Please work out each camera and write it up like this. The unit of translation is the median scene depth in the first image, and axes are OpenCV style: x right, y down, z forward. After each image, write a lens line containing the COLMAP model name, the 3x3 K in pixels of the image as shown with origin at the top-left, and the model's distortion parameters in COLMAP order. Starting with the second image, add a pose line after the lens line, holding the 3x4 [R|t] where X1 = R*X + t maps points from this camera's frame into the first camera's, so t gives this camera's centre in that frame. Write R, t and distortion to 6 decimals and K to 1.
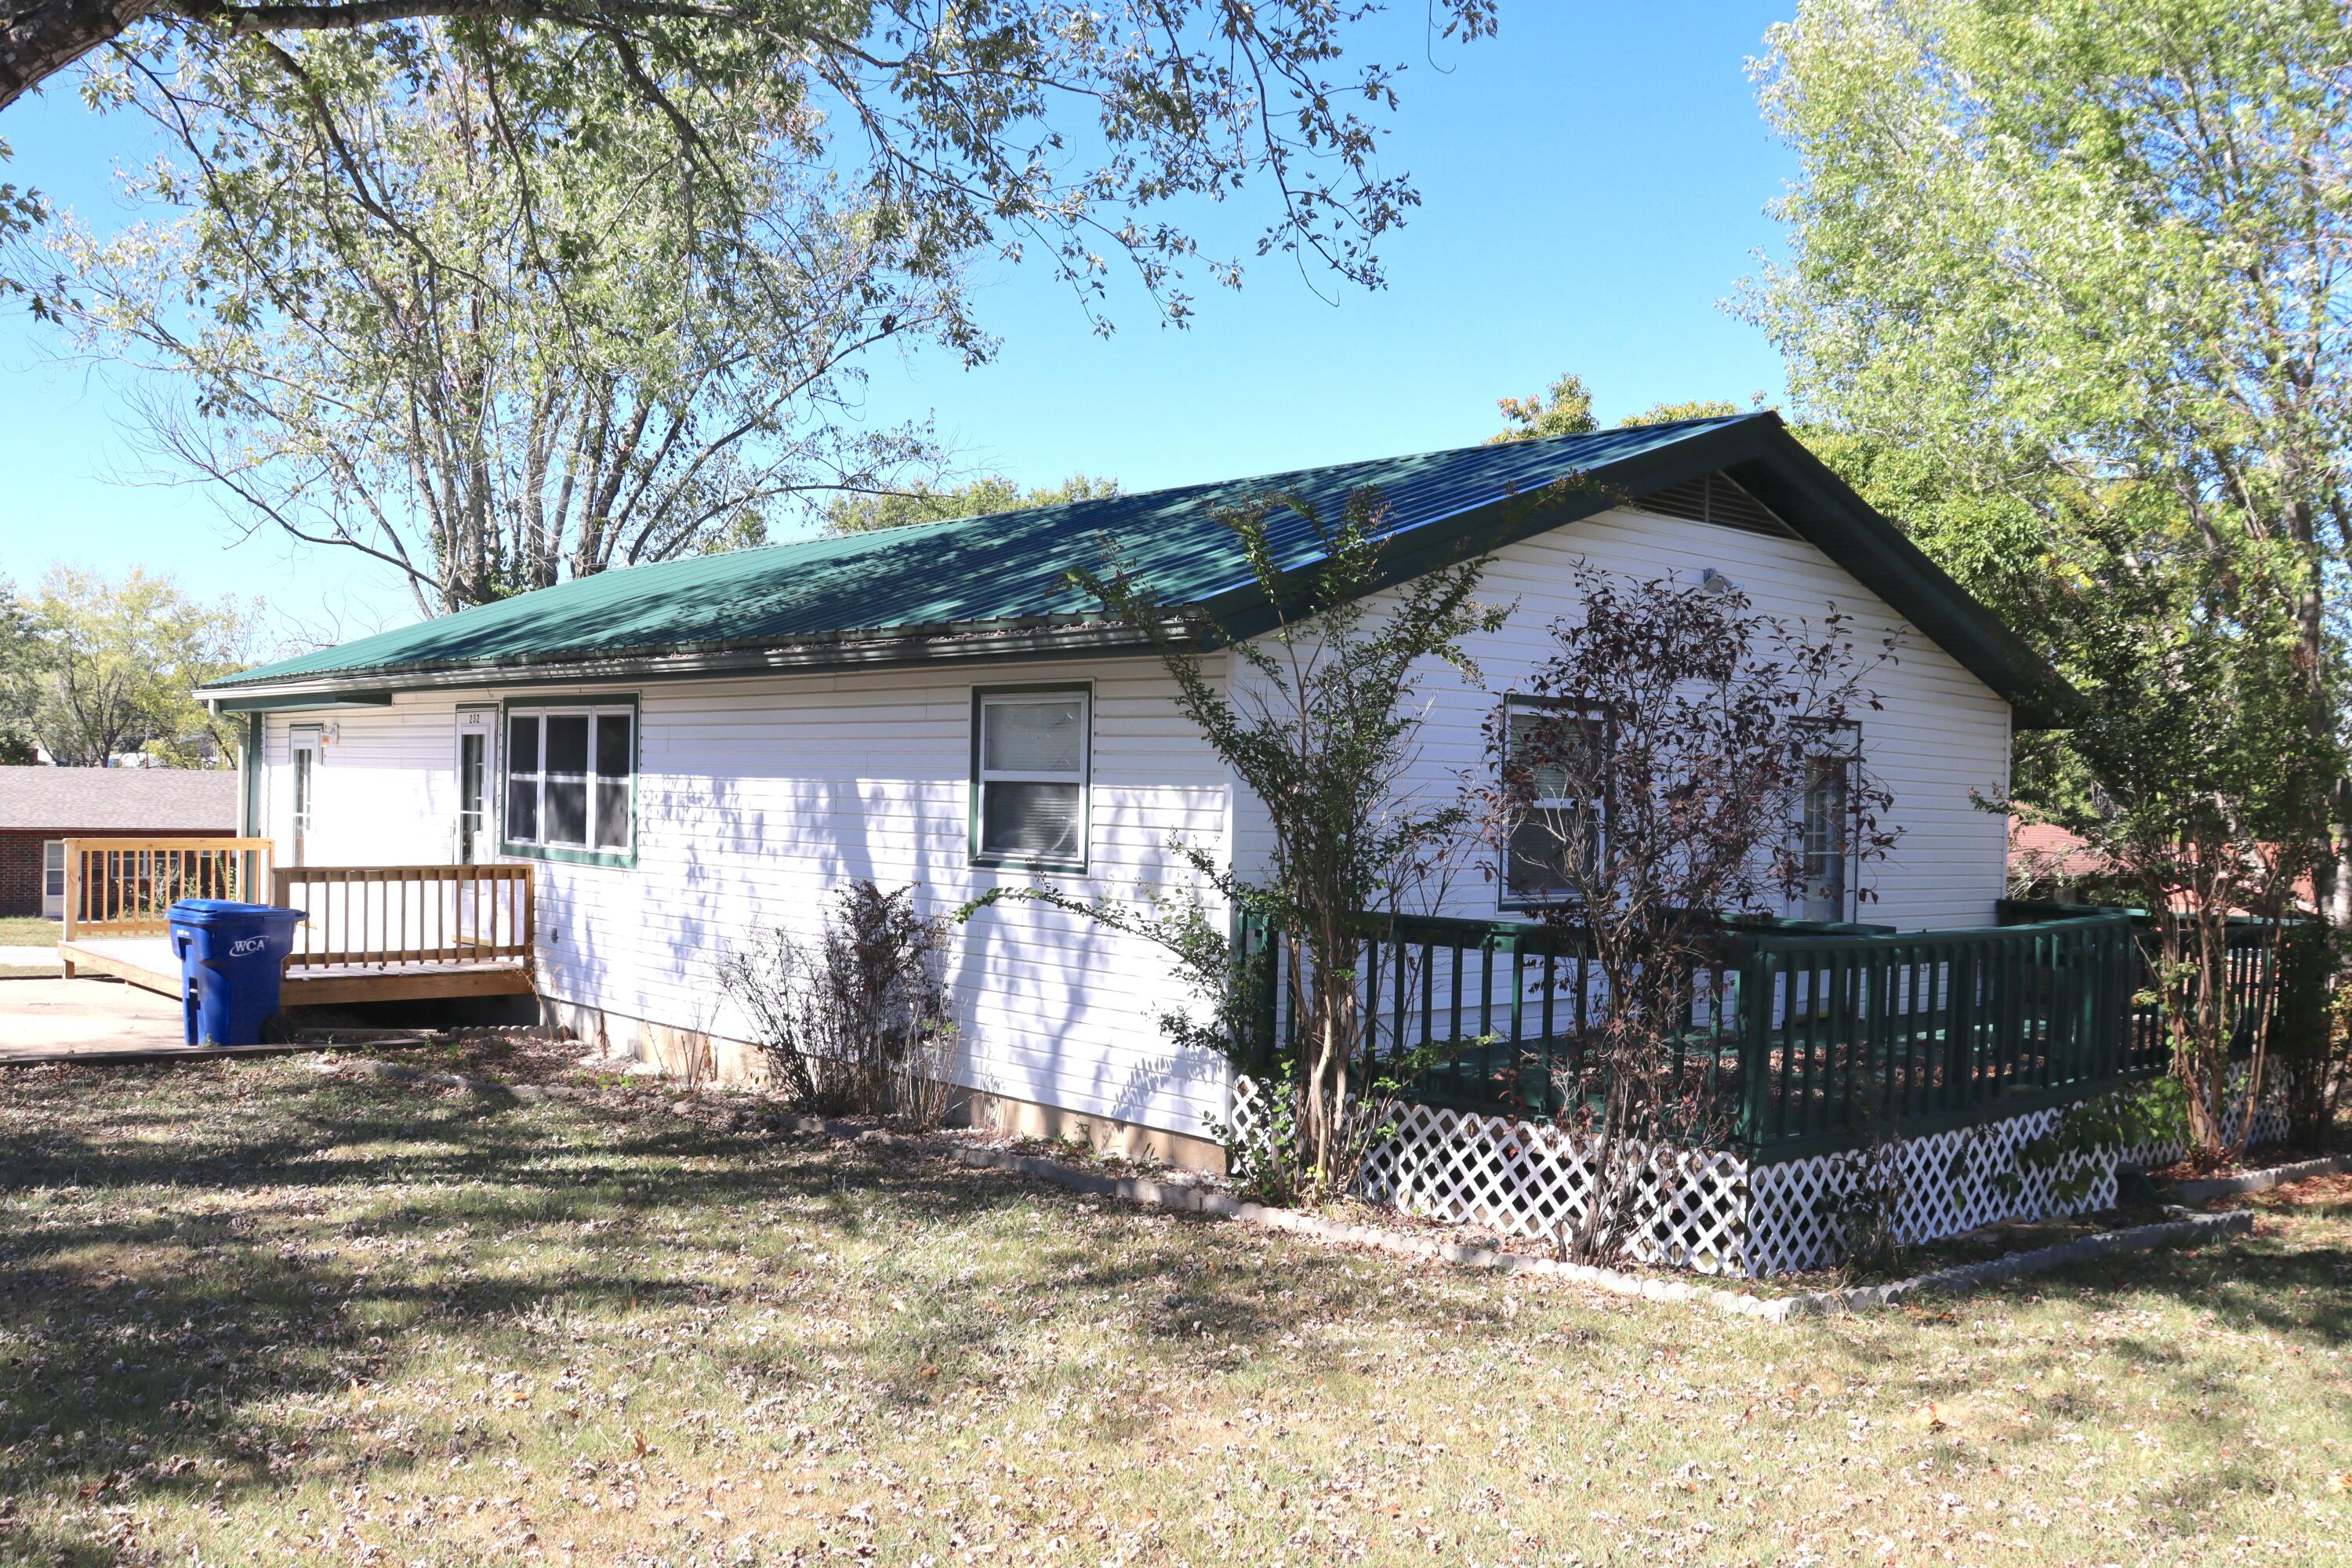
lens RADIAL K [[2099.0, 0, 1176.0], [0, 2099.0, 784.0], [0, 0, 1]] dist [-0.169784, 0.183055]
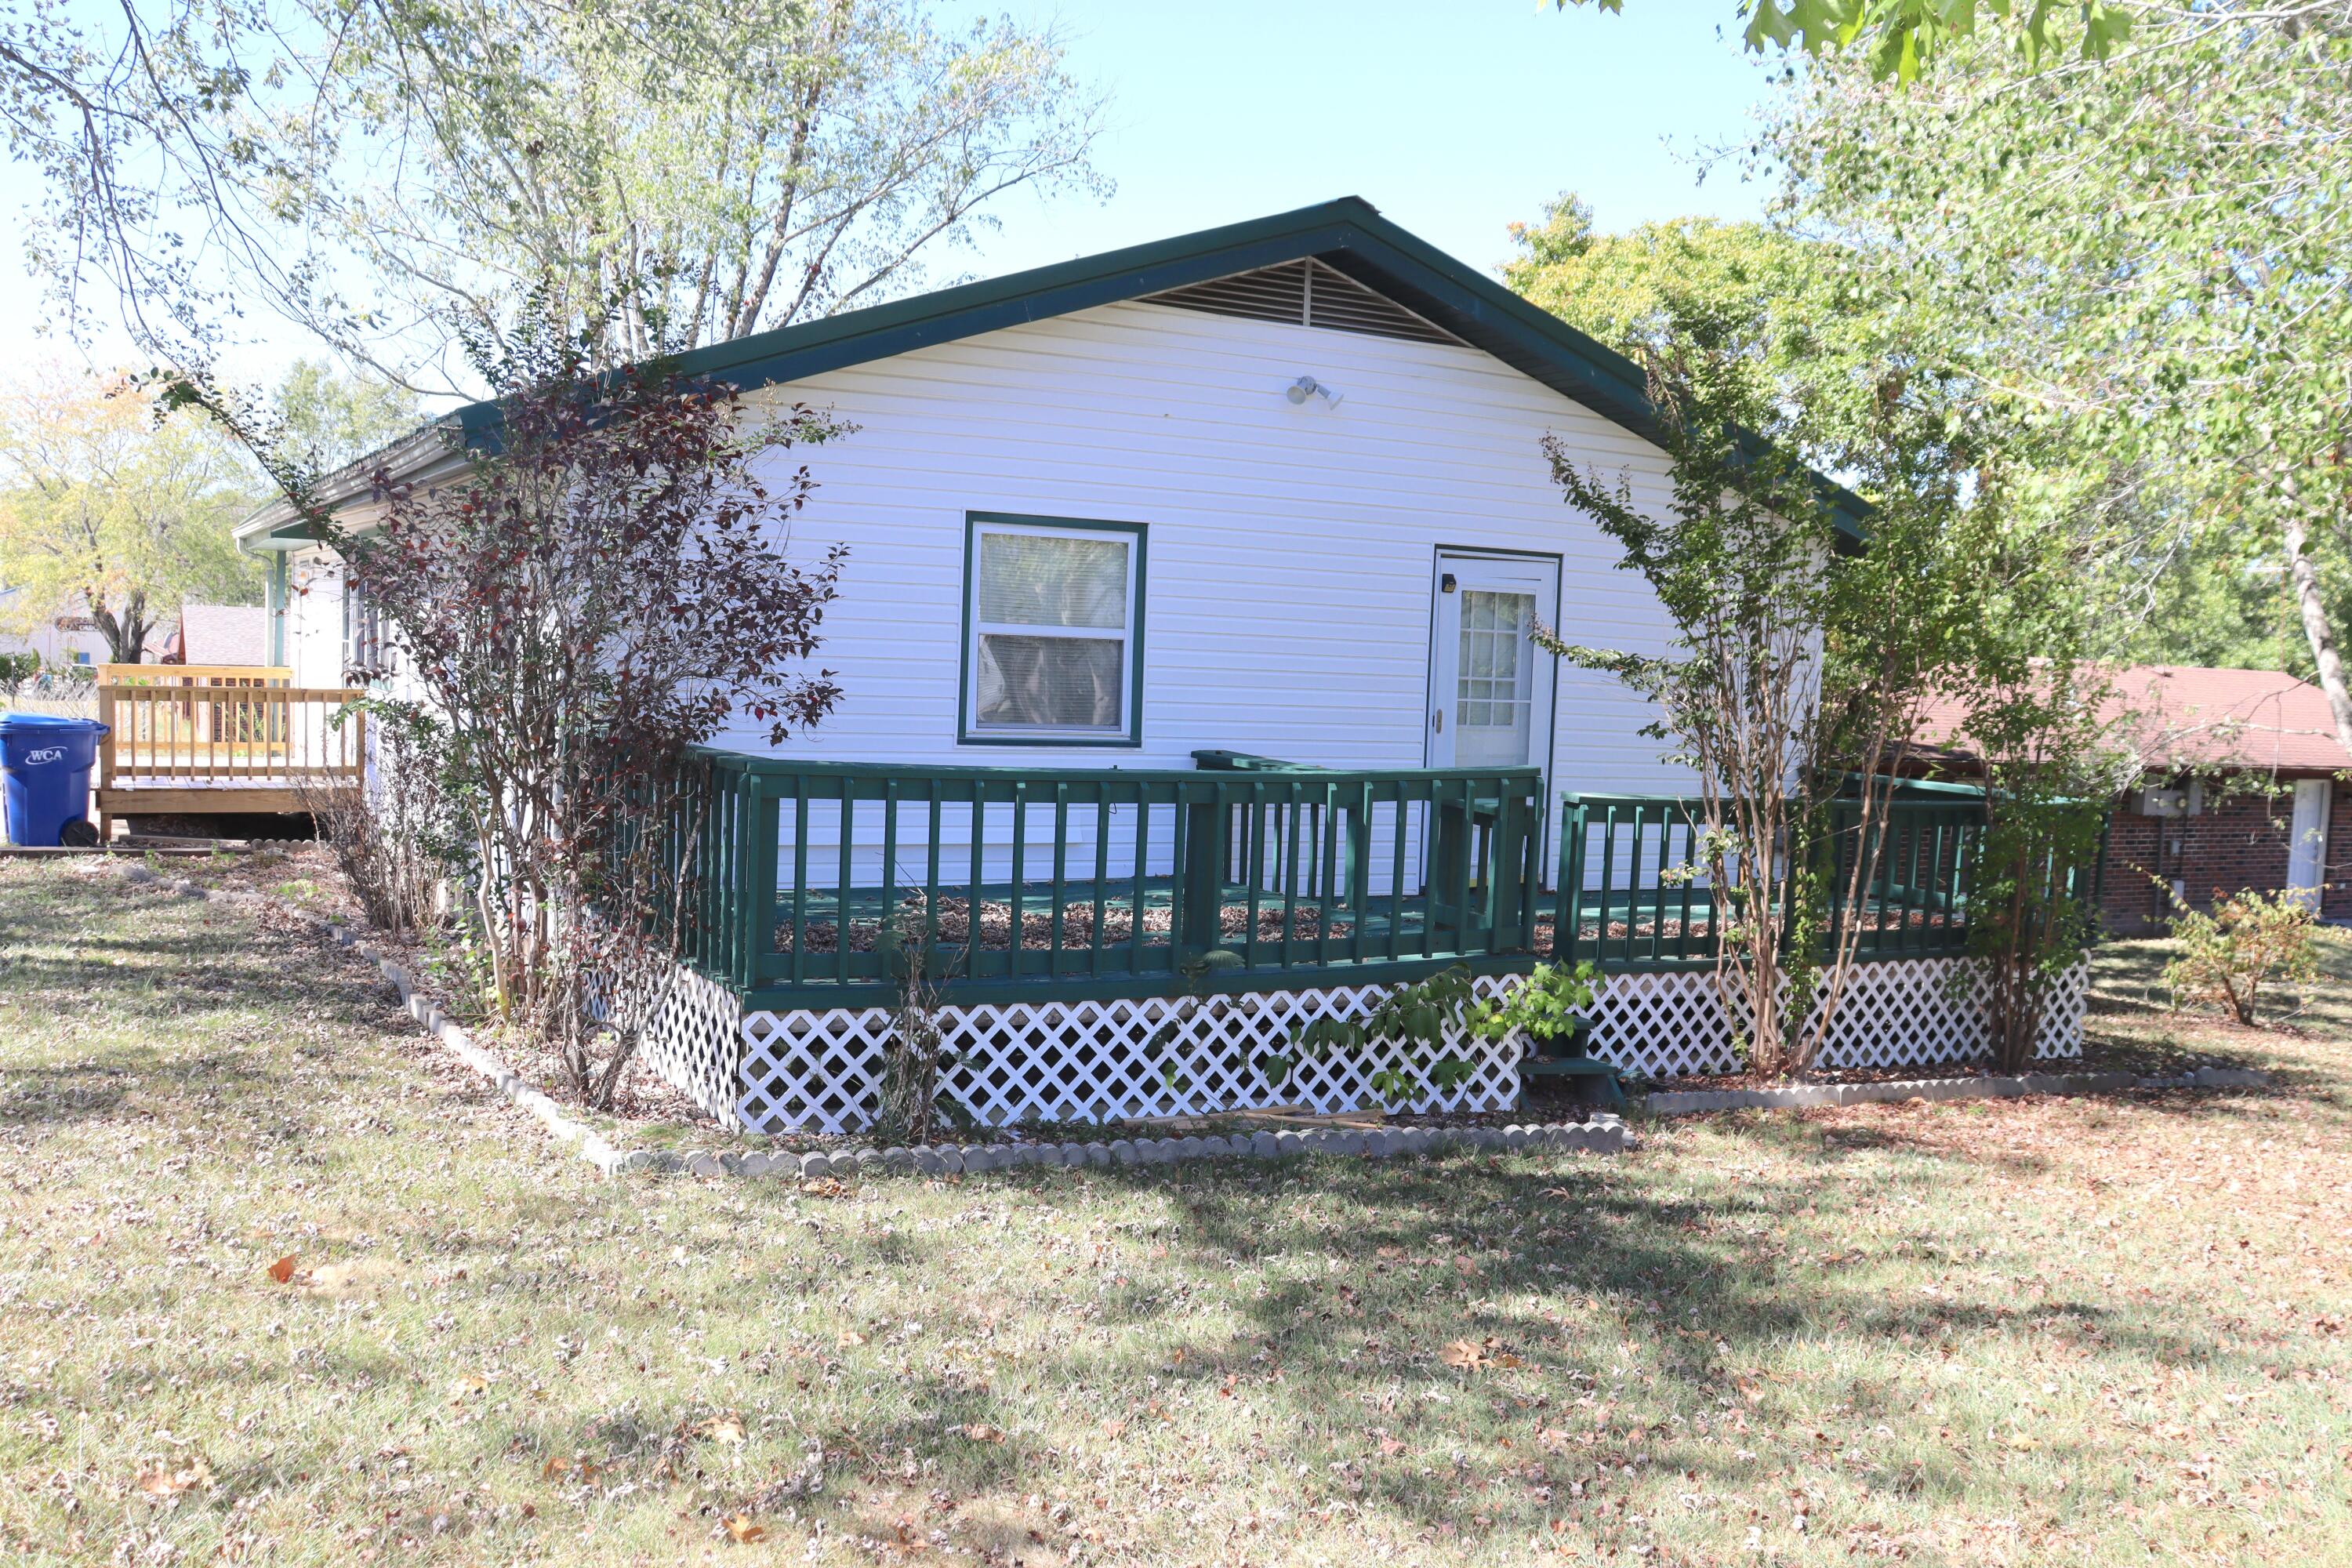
lens RADIAL K [[2099.0, 0, 1176.0], [0, 2099.0, 784.0], [0, 0, 1]] dist [-0.169784, 0.183055]
pose [[0.972579, 0.033614, -0.230133, 0.564221], [-0.019131, 0.997710, 0.064875, 0.019607], [0.231786, -0.058694, 0.970994, 0.138439]]
